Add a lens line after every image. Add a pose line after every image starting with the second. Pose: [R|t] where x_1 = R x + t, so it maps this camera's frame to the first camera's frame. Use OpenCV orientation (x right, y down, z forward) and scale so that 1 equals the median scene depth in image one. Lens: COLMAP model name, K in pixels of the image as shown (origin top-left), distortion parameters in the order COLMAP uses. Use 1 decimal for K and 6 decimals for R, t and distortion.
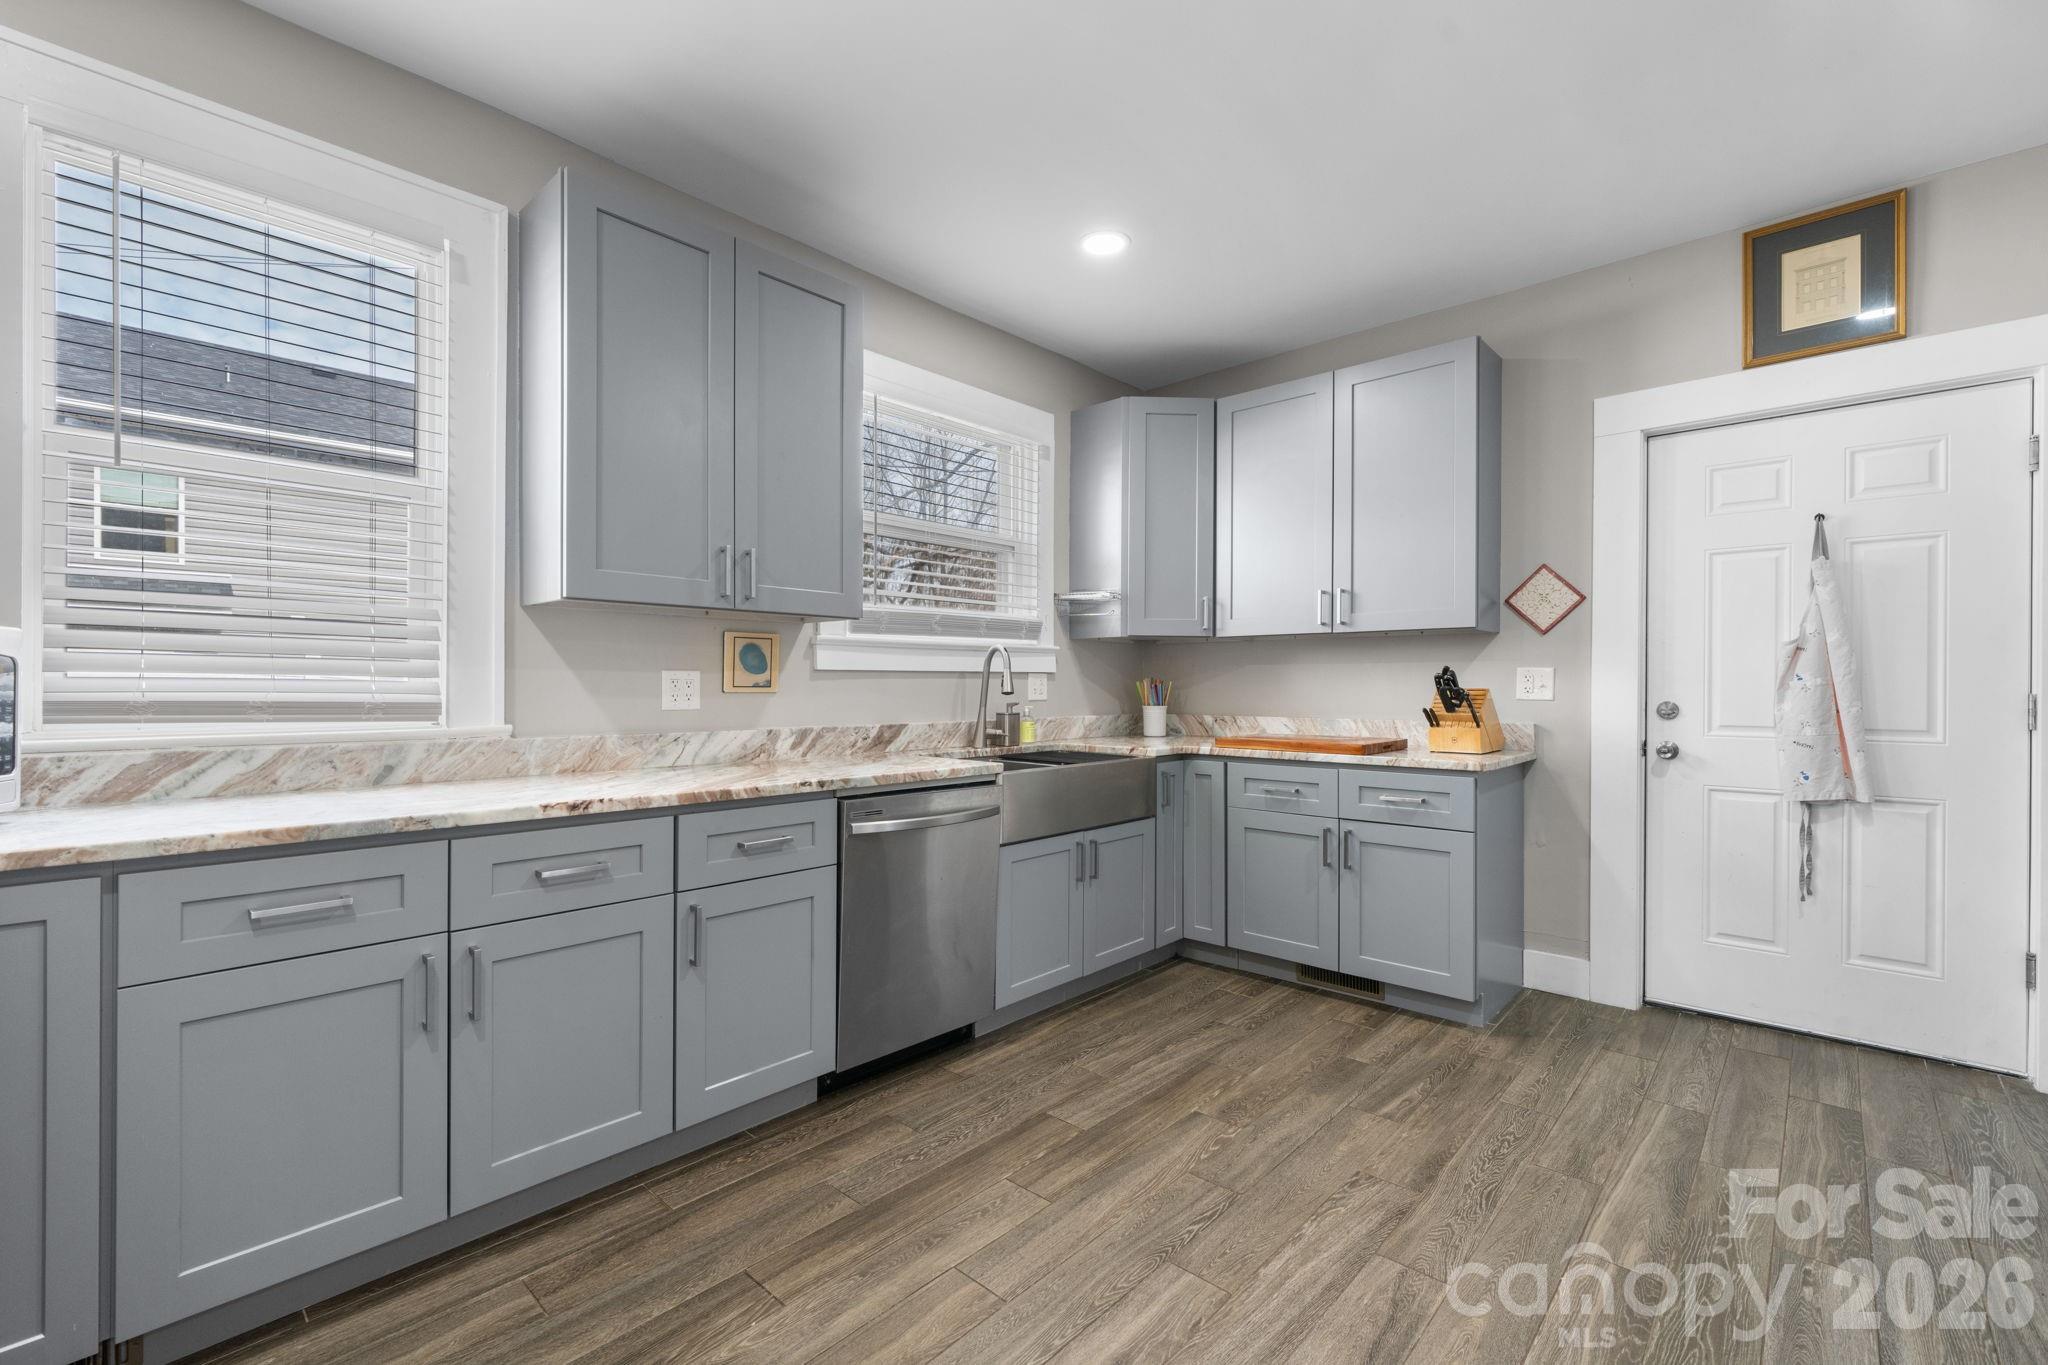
lens RADIAL K [[877.1, 0, 1024.0], [0, 877.1, 682.5], [0, 0, 1]] dist [0.000558, 0.000038]
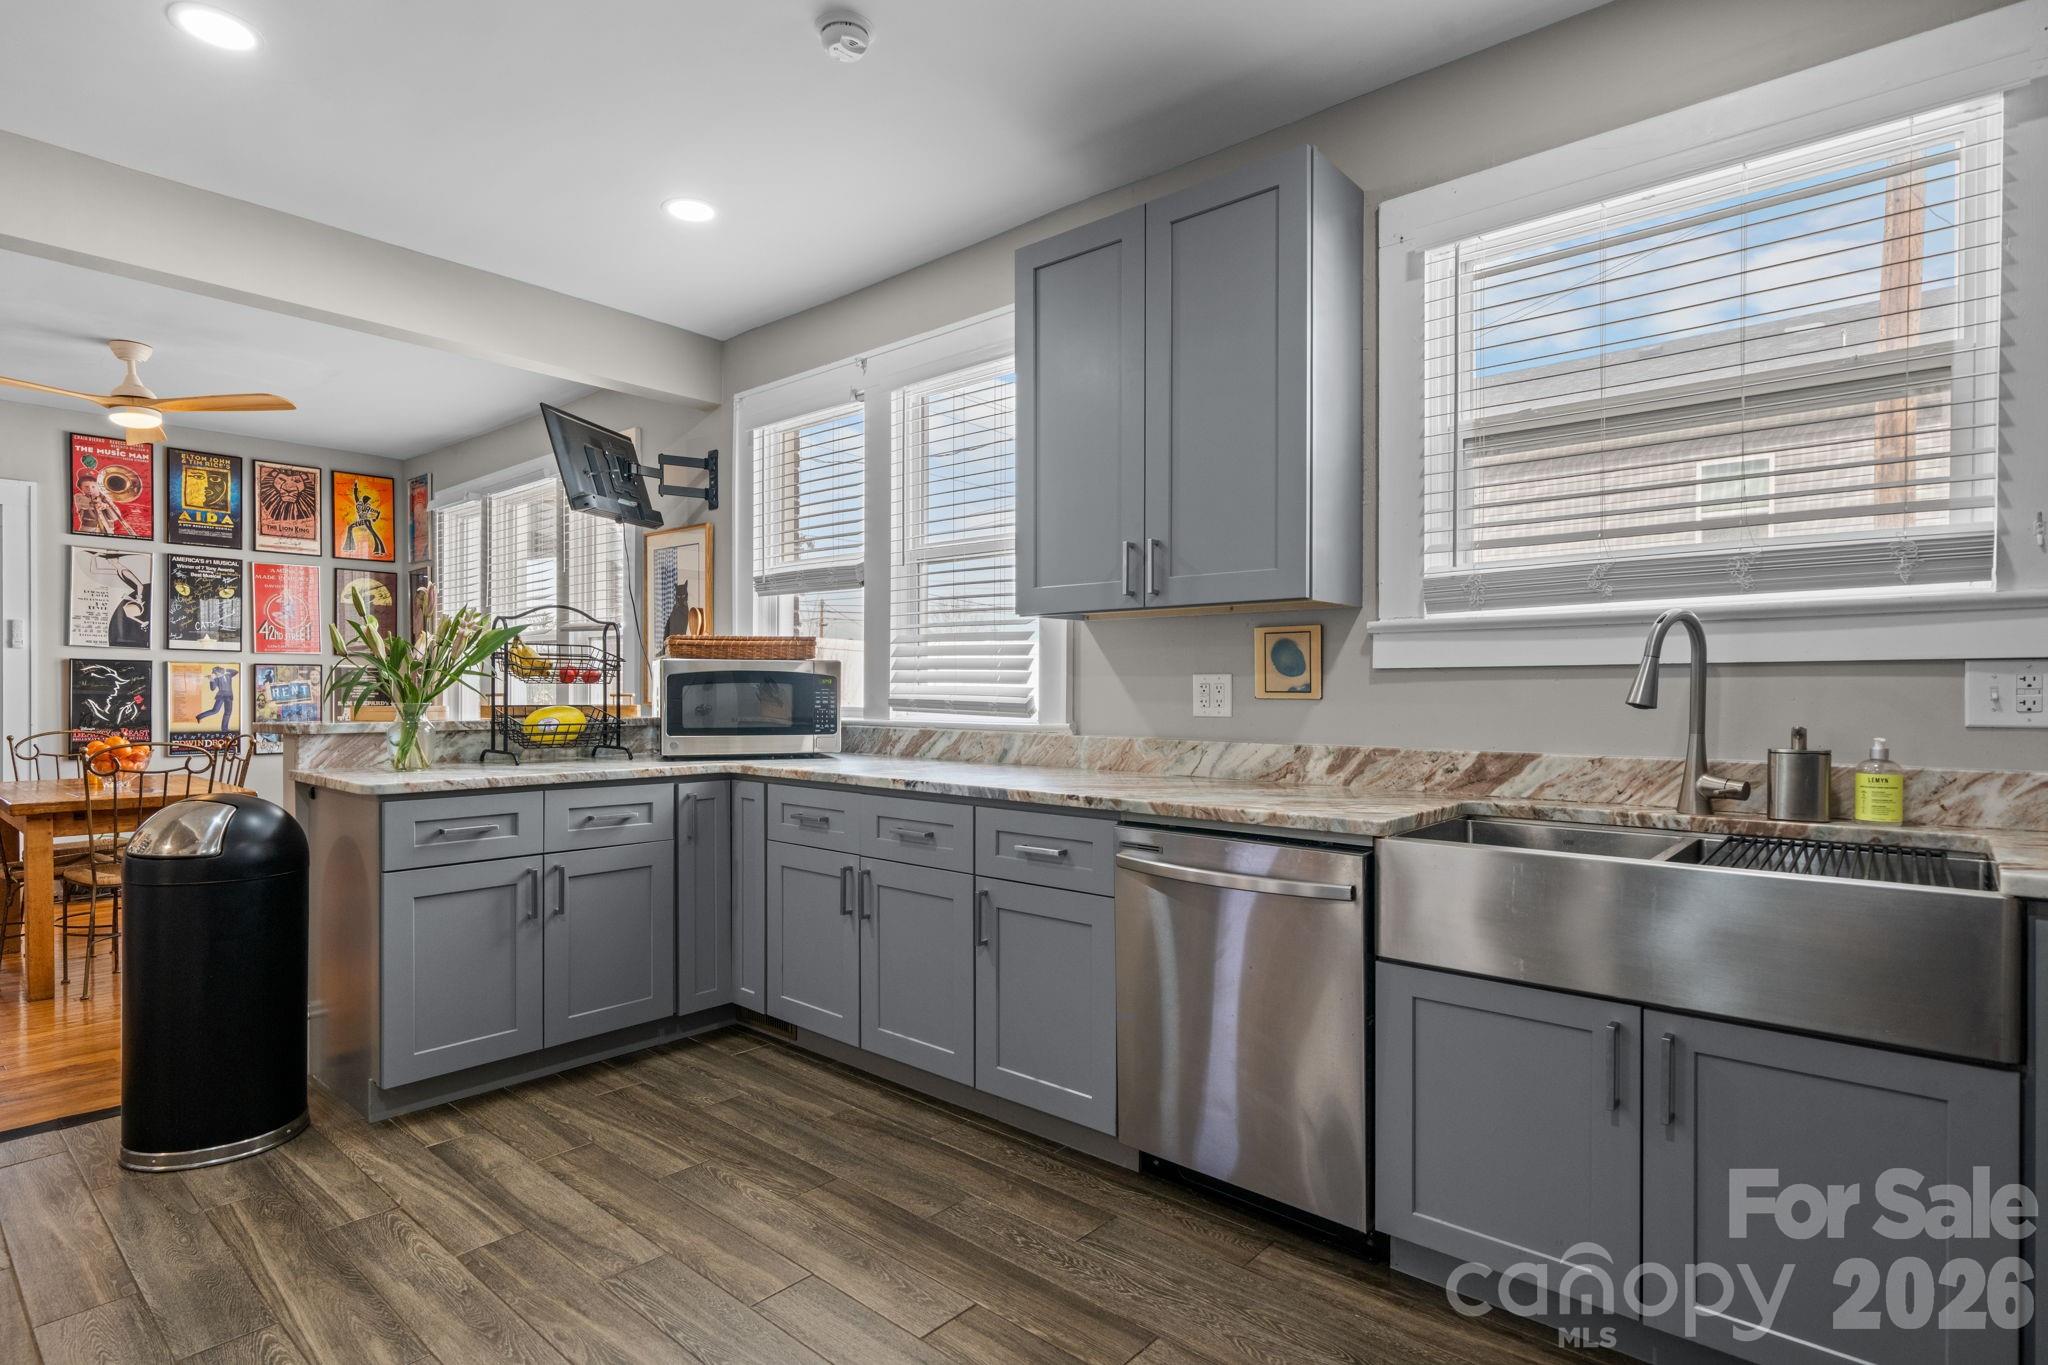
lens RADIAL K [[1069.2, 0, 1024.0], [0, 1069.2, 682.5], [0, 0, 1]] dist [-0.004022, -0.000209]
pose [[0.016319, -0.007835, -0.999836, 1.284723], [0.002637, 0.999966, -0.007793, 0.005774], [0.999863, -0.002510, 0.016339, 1.375546]]
